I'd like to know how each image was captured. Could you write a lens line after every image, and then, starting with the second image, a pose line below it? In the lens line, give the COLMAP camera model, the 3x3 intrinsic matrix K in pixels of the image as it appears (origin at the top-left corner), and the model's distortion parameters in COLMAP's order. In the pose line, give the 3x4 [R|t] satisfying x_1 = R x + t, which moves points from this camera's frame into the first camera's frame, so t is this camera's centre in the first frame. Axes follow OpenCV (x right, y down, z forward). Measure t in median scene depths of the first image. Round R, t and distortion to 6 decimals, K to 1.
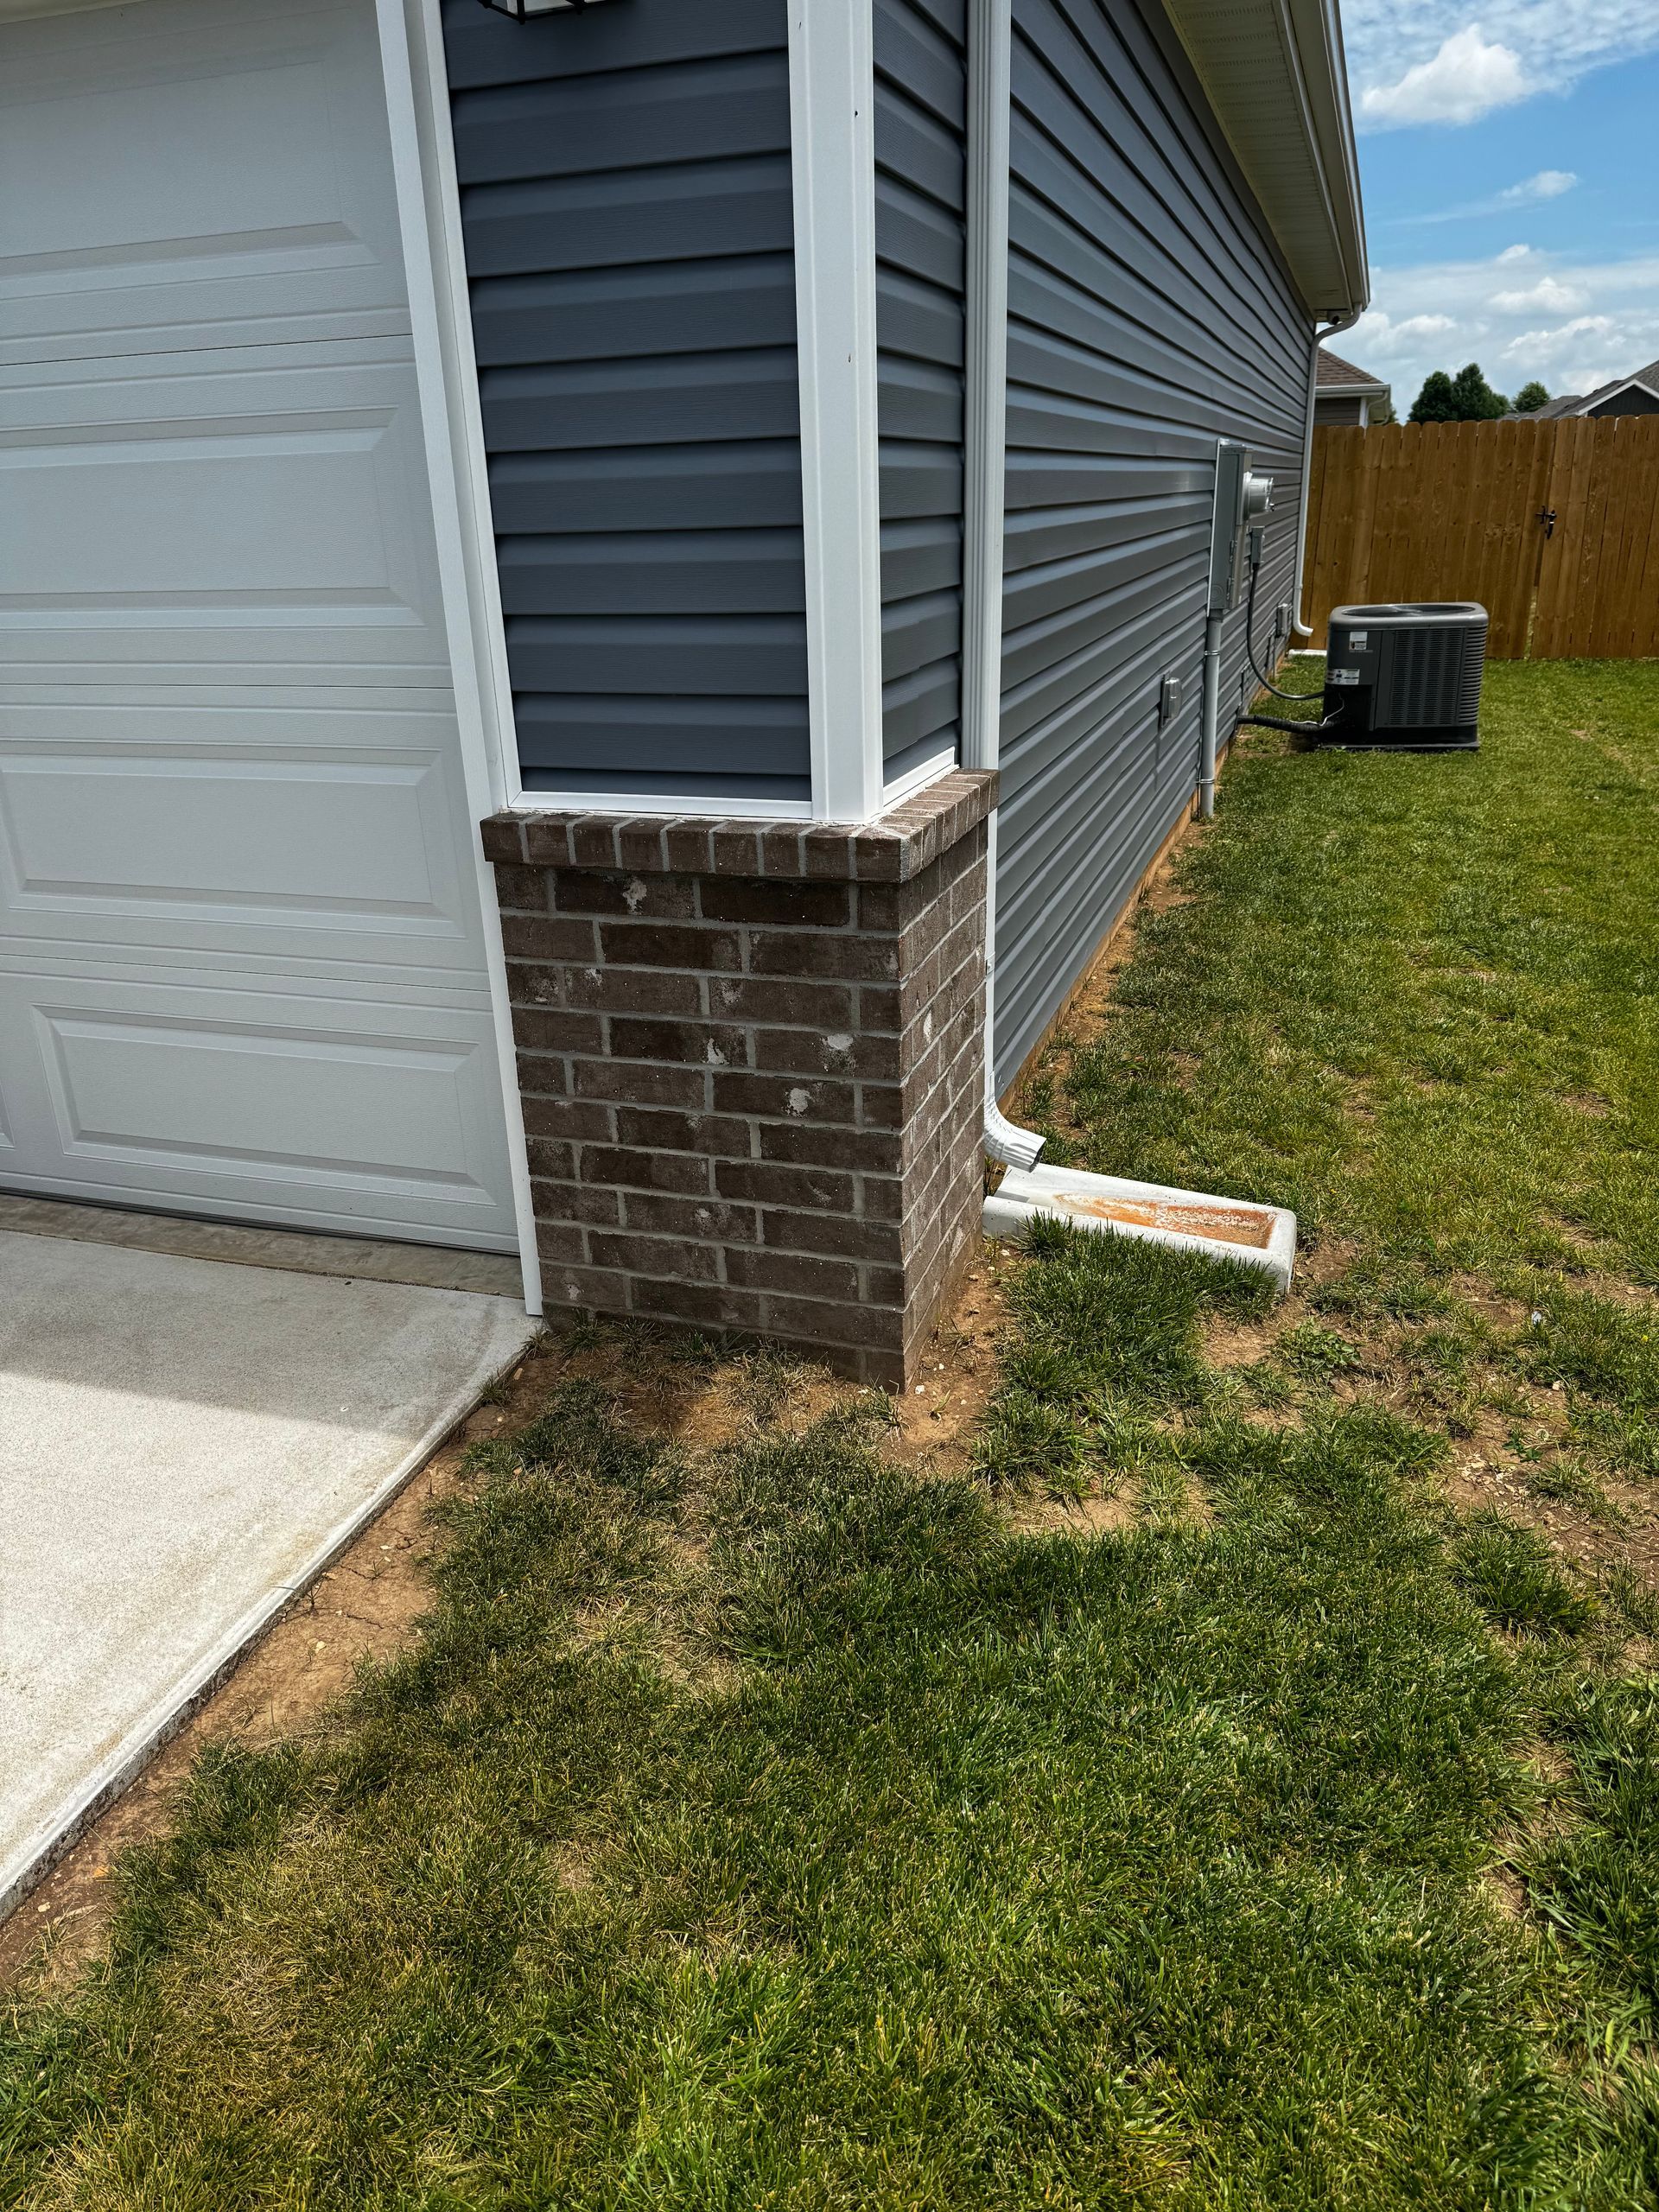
lens RADIAL K [[1648.4, 0, 816.6], [0, 1648.4, 1108.9], [0, 0, 1]] dist [0.029043, -0.032182]
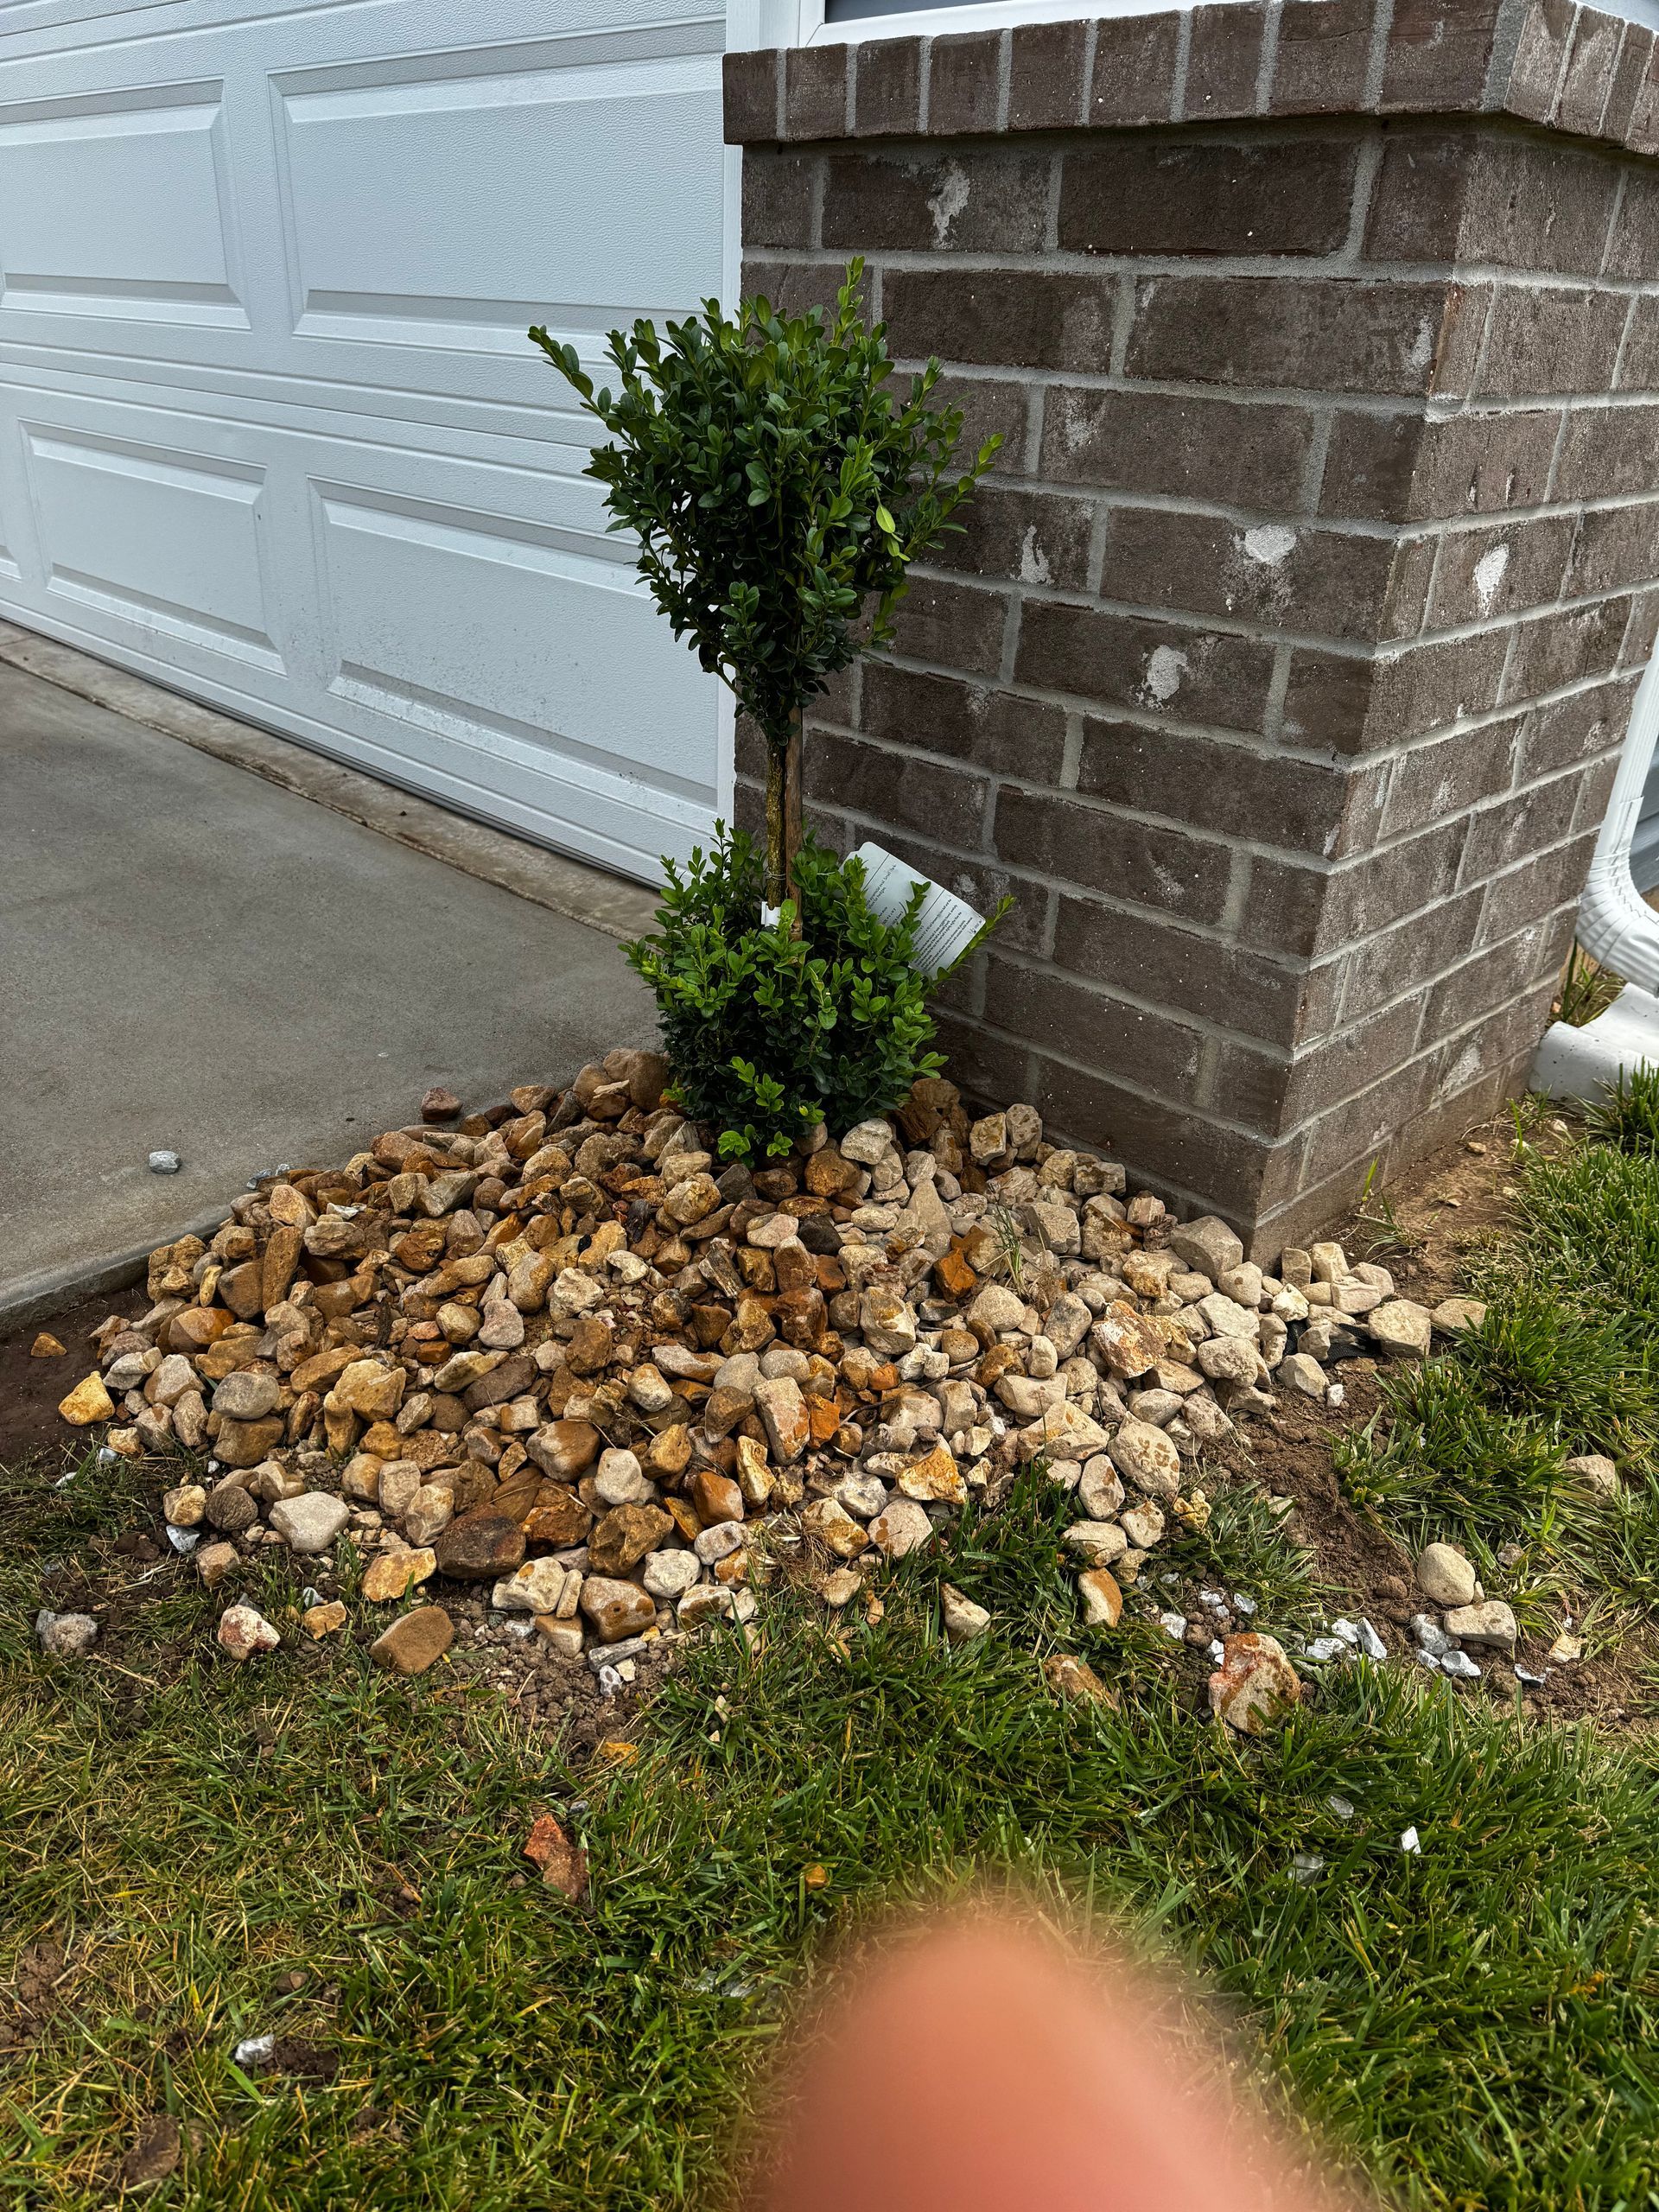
lens RADIAL K [[1648.4, 0, 842.1], [0, 1648.4, 1129.3], [0, 0, 1]] dist [0.029043, -0.032182]
pose [[0.903462, 0.259133, -0.341477, 0.104875], [-0.222733, 0.964401, 0.142550, 0.076259], [0.366260, -0.052730, 0.929017, 0.503684]]
